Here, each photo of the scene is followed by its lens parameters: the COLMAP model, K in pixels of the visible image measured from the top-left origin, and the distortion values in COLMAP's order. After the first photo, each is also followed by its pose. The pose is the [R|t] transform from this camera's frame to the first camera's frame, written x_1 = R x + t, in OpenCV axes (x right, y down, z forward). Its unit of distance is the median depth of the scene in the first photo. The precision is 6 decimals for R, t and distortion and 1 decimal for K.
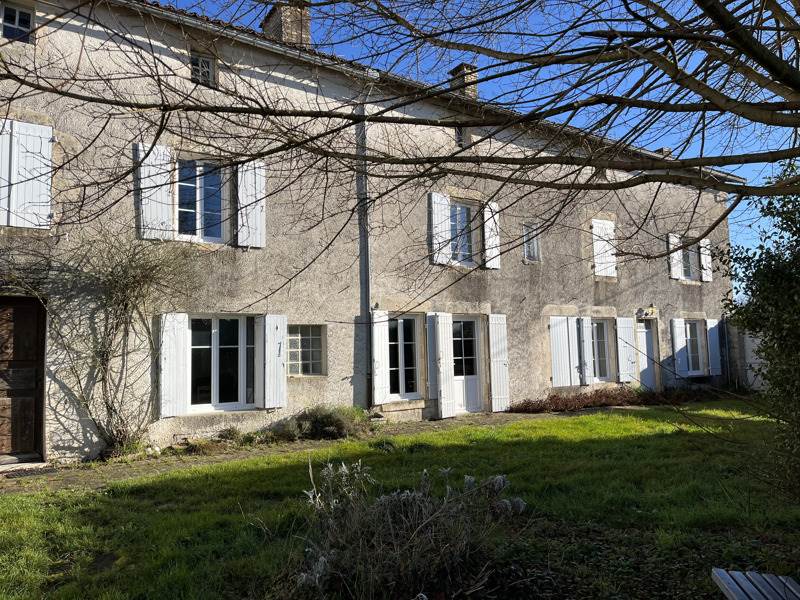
lens RADIAL K [[595.0, 0, 400.0], [0, 595.0, 300.0], [0, 0, 1]] dist [0.001139, -0.001428]
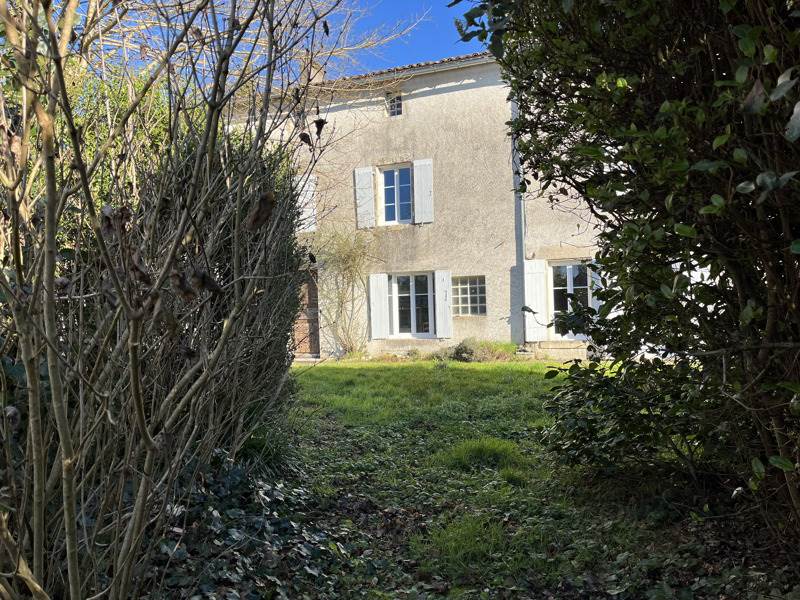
lens RADIAL K [[595.0, 0, 400.0], [0, 595.0, 300.0], [0, 0, 1]] dist [0.001139, -0.001428]
pose [[0.526061, -0.005835, -0.850427, 0.902870], [0.088640, 0.994906, 0.048005, 0.018716], [0.845815, -0.100635, 0.523898, 0.202715]]
